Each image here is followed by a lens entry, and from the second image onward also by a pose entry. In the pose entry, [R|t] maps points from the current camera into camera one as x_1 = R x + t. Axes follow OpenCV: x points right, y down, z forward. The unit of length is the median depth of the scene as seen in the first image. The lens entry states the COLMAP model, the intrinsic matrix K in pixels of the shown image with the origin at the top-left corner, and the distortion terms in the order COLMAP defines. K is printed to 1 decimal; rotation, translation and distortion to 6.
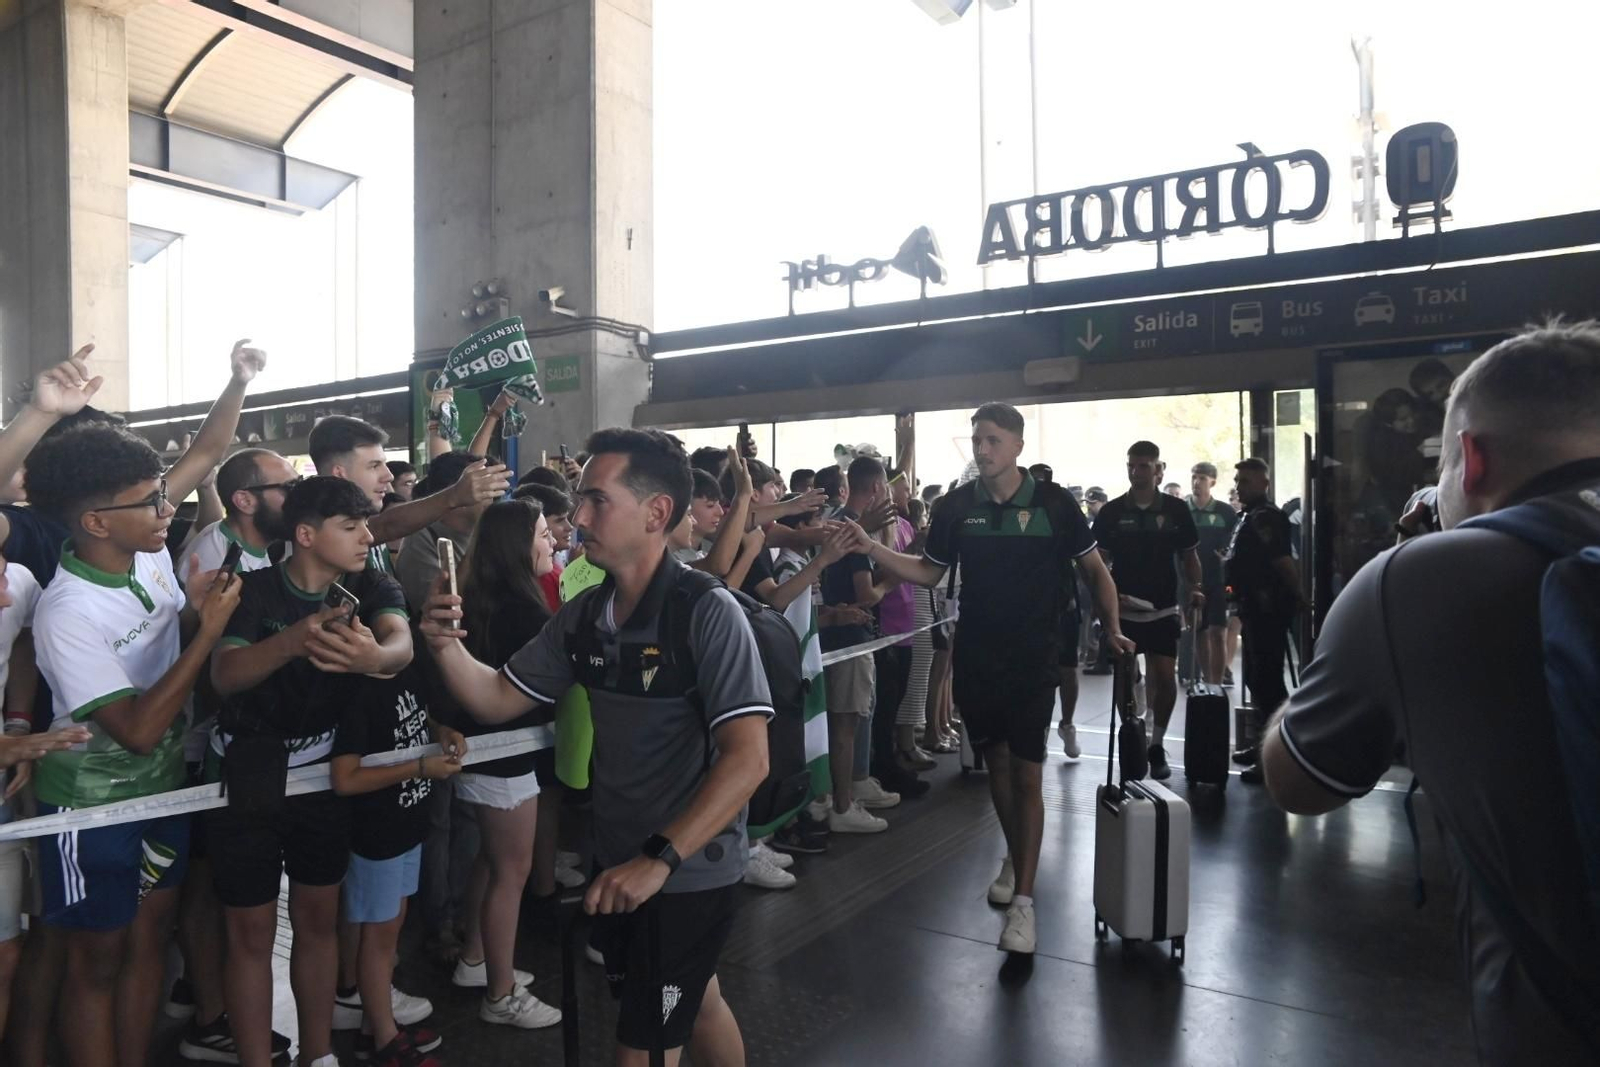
lens RADIAL K [[1103.8, 0, 812.6], [0, 1103.8, 529.9], [0, 0, 1]] dist [-0.118092, 0.098784]
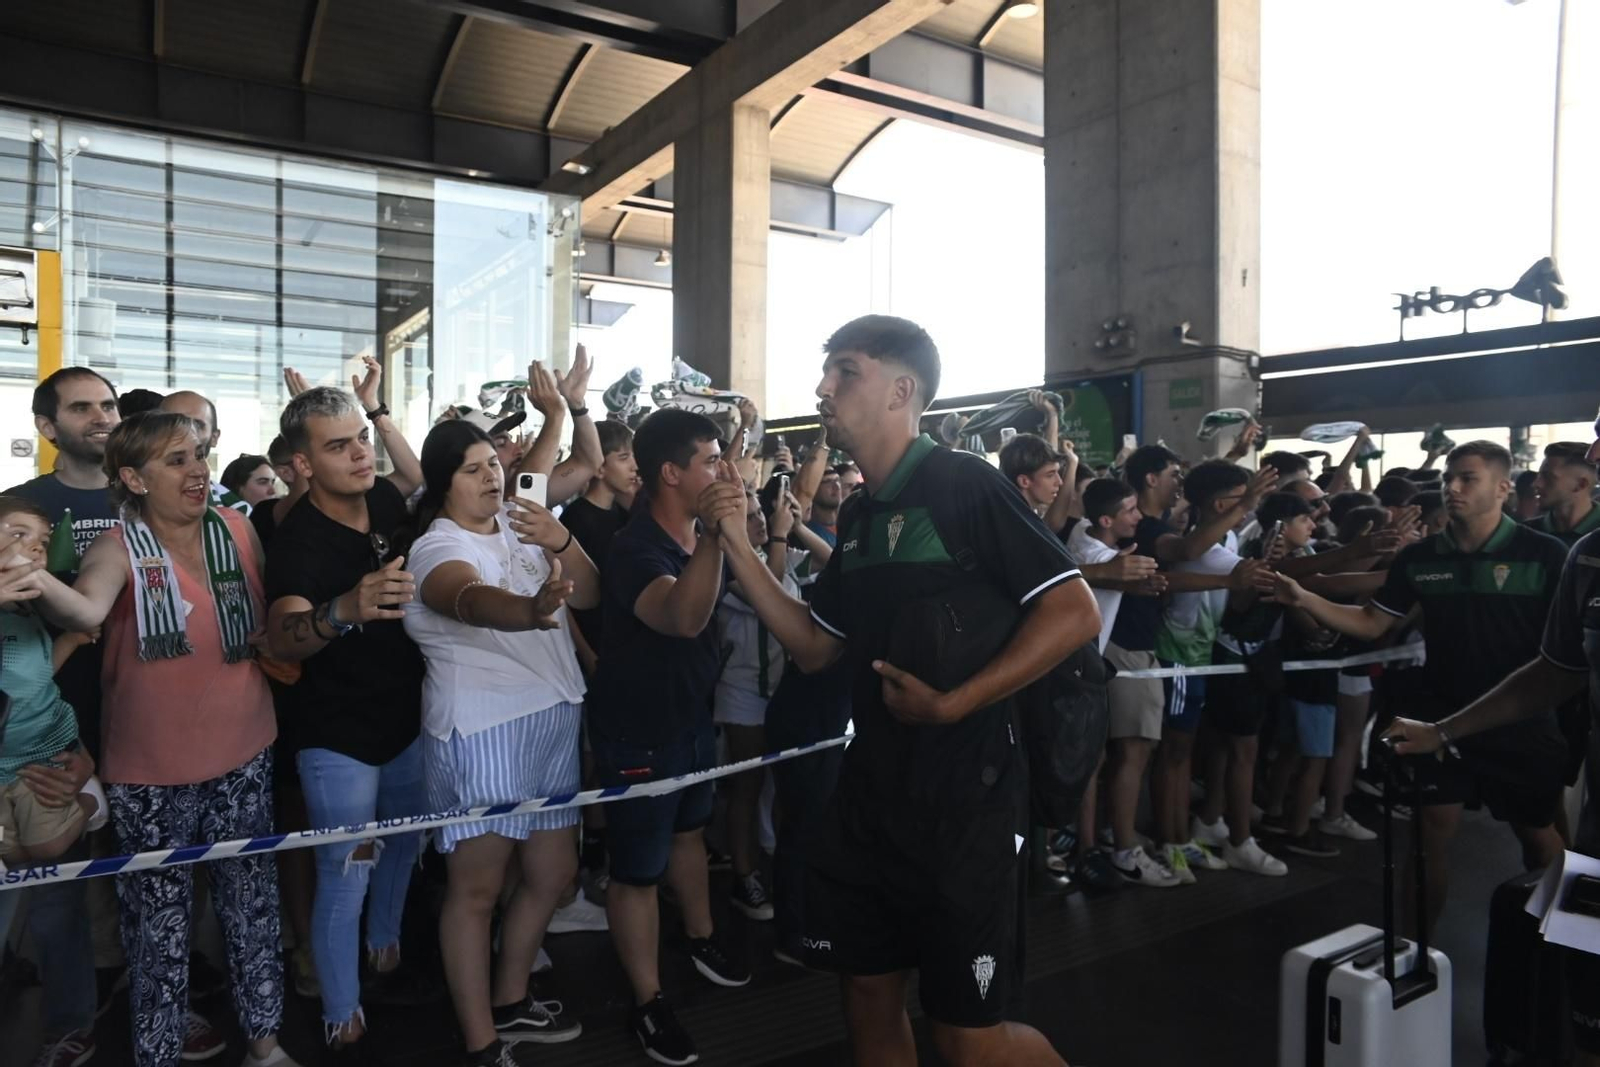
lens RADIAL K [[1098.3, 0, 800.2], [0, 1098.3, 541.9], [0, 0, 1]] dist [-0.114838, 0.096127]
pose [[0.915166, 0.025845, -0.402247, -0.140884], [-0.017676, 0.999556, 0.024007, 0.000272], [0.402689, -0.014860, 0.915216, -0.281358]]
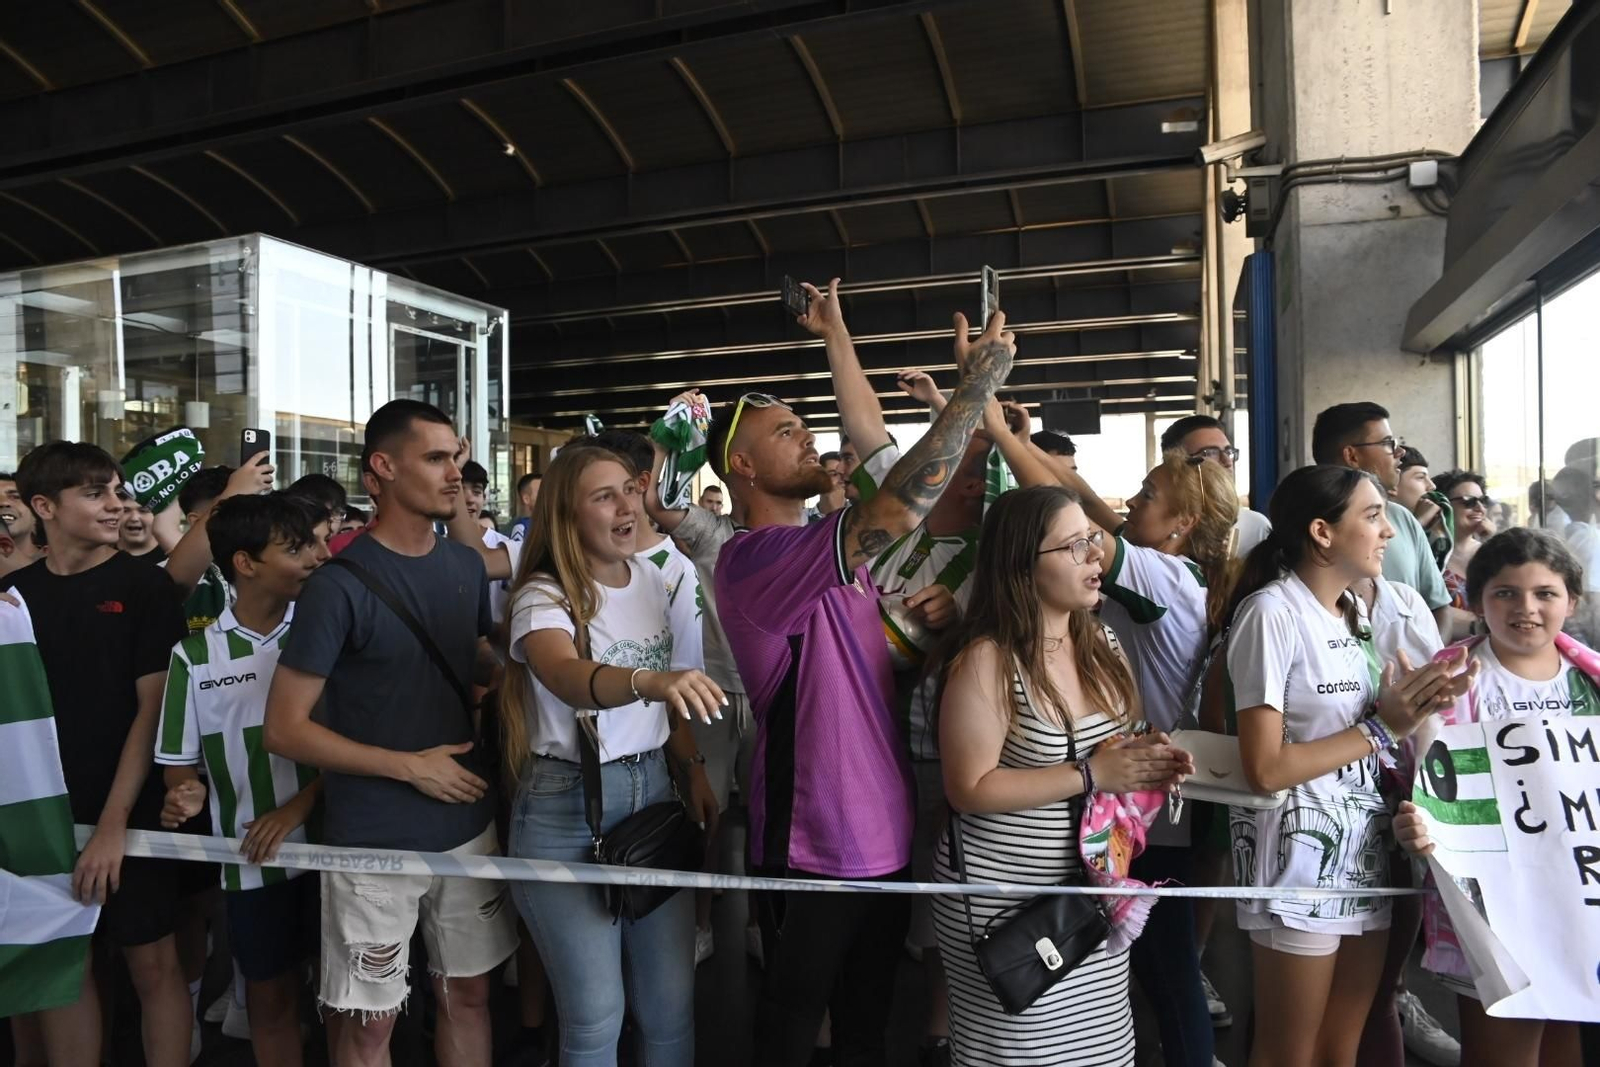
lens RADIAL K [[1110.3, 0, 800.0], [0, 1110.3, 533.5], [0, 0, 1]] dist [-0.118993, 0.104149]
pose [[0.252148, 0.001824, -0.967687, 0.280899], [0.009291, 0.999948, 0.004306, -0.011296], [0.967644, -0.010076, 0.252118, 0.633983]]
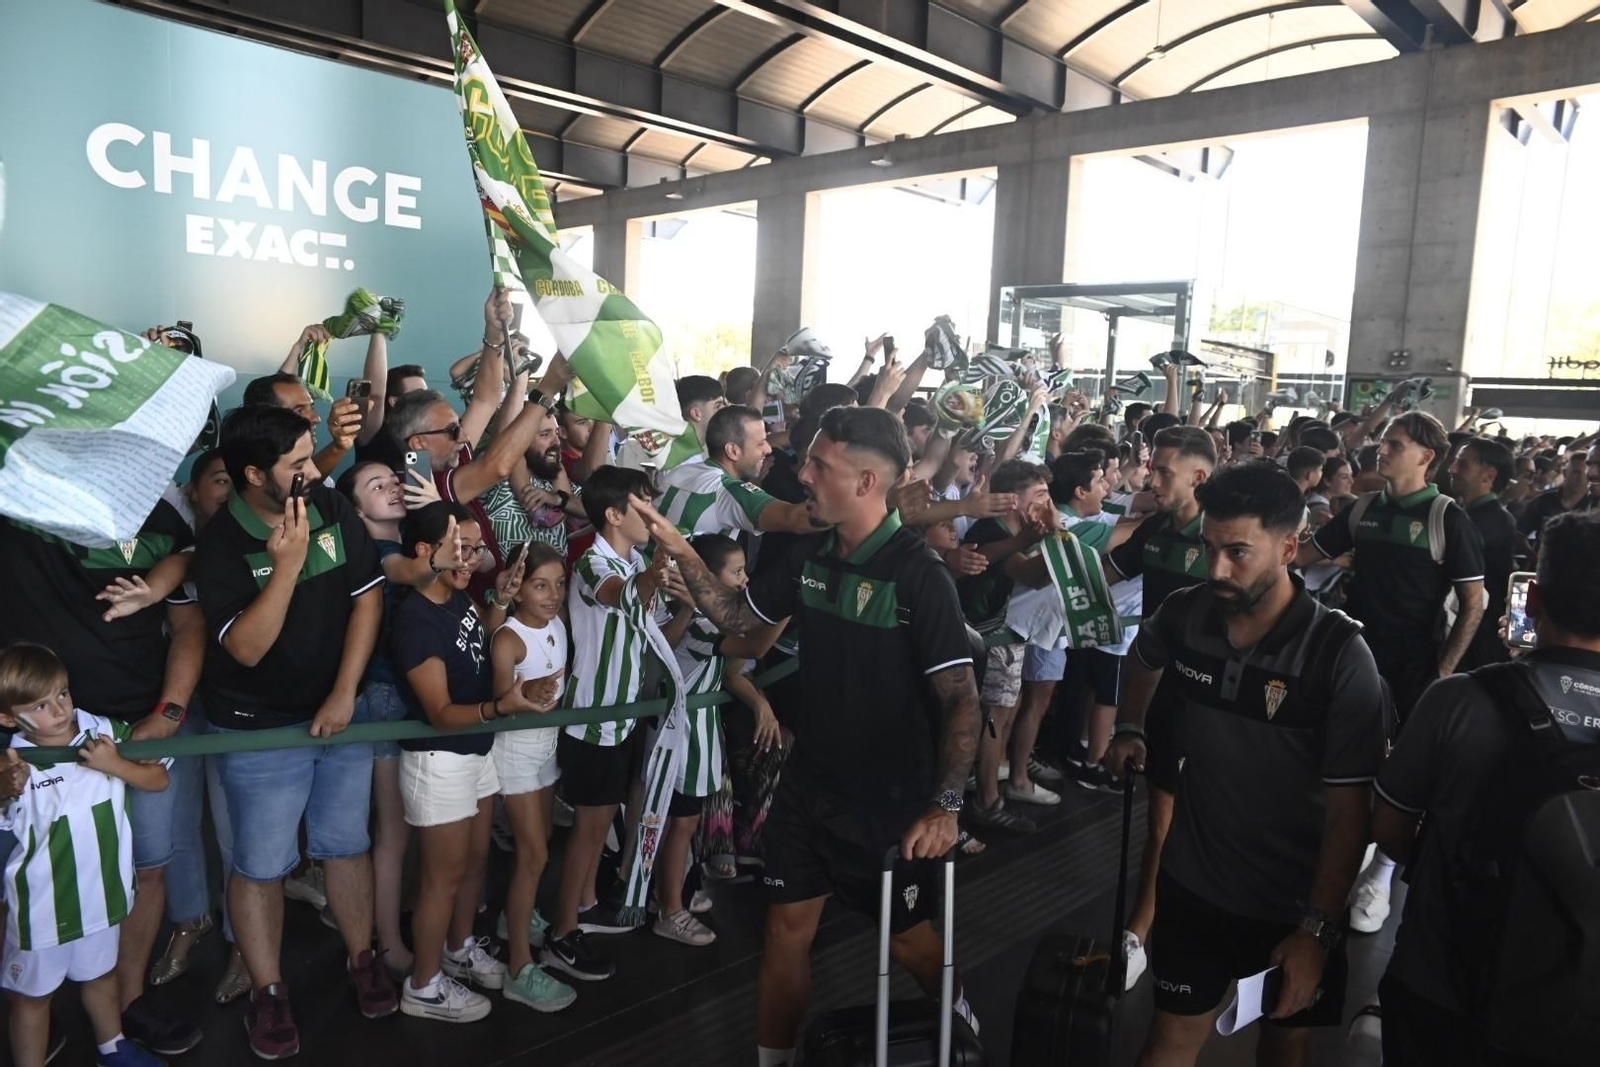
lens RADIAL K [[1111.3, 0, 807.2], [0, 1111.3, 543.1], [0, 0, 1]] dist [-0.123197, 0.107941]
pose [[0.984863, 0.070990, -0.158132, -1.324262], [-0.051652, 0.991036, 0.123209, -0.029752], [0.165461, -0.113176, 0.979701, -1.826084]]
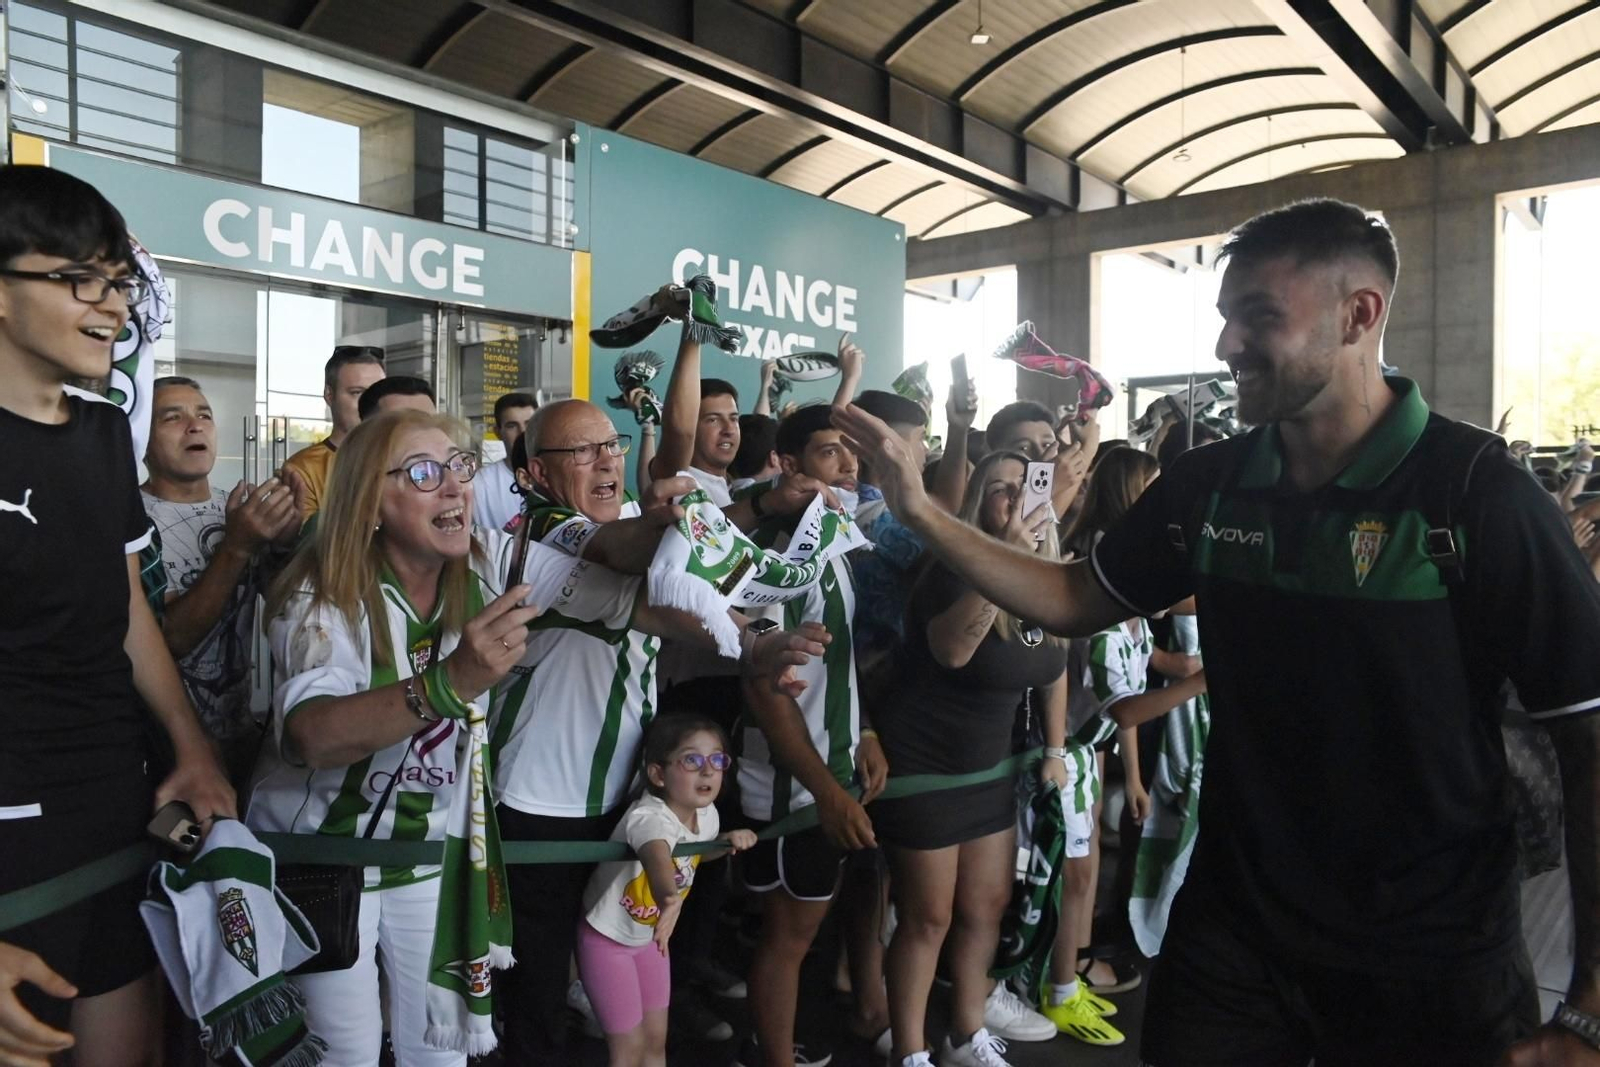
lens RADIAL K [[1176.6, 0, 796.2], [0, 1176.6, 535.7], [0, 0, 1]] dist [-0.113335, 0.101110]
pose [[0.994790, 0.015847, -0.100706, -1.678733], [-0.014140, 0.999744, 0.017640, 0.009006], [0.100960, -0.016124, 0.994760, -2.054318]]
